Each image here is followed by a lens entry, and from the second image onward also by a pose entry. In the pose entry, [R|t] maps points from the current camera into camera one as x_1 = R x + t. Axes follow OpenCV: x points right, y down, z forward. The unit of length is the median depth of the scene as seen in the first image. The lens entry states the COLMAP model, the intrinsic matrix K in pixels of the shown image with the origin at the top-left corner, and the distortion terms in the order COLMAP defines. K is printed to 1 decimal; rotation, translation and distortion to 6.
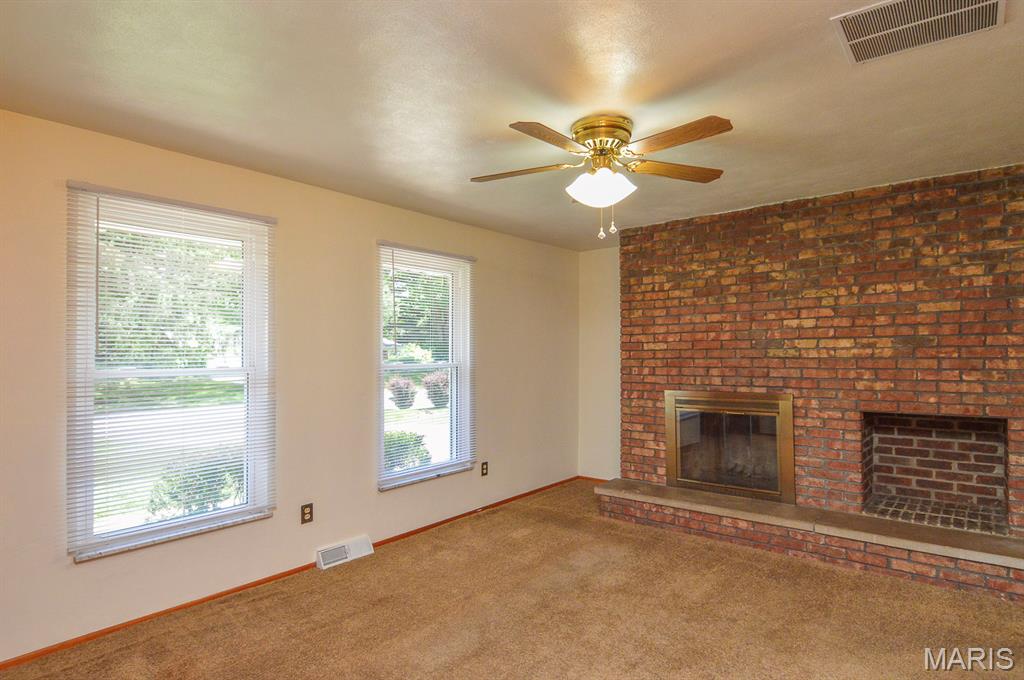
lens RADIAL K [[536.4, 0, 514.0], [0, 536.4, 337.5], [0, 0, 1]] dist [0.022128, -0.026858]
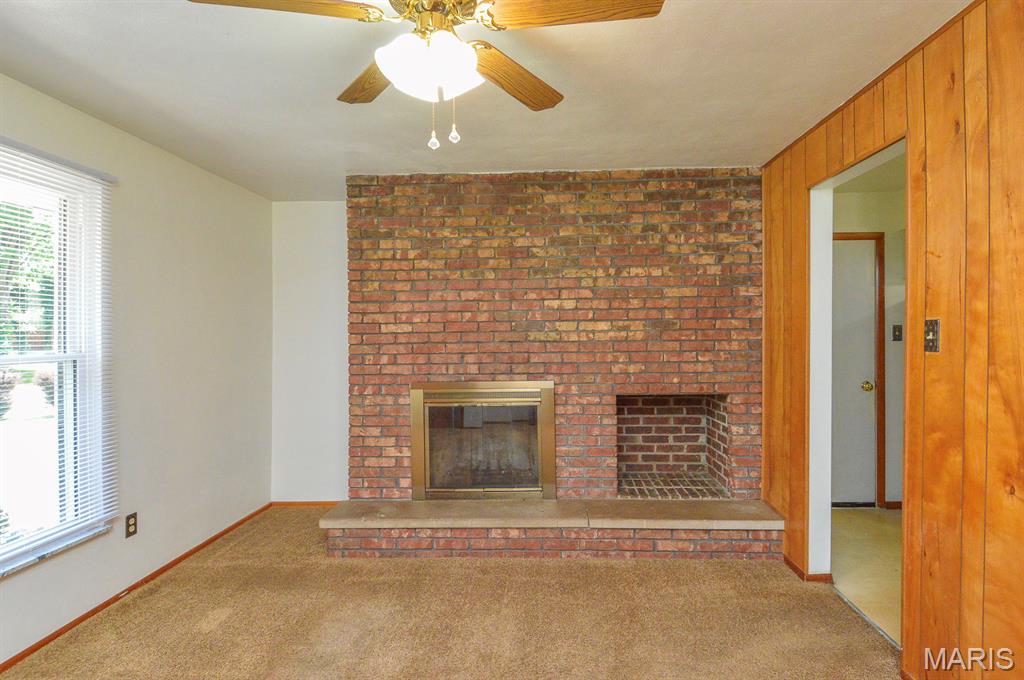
lens RADIAL K [[536.4, 0, 514.0], [0, 536.4, 337.5], [0, 0, 1]] dist [0.022128, -0.026858]
pose [[0.796214, -0.000319, 0.605015, -0.098535], [-0.014540, 0.999701, 0.019662, 0.014286], [-0.604841, -0.024452, 0.795971, 0.313699]]
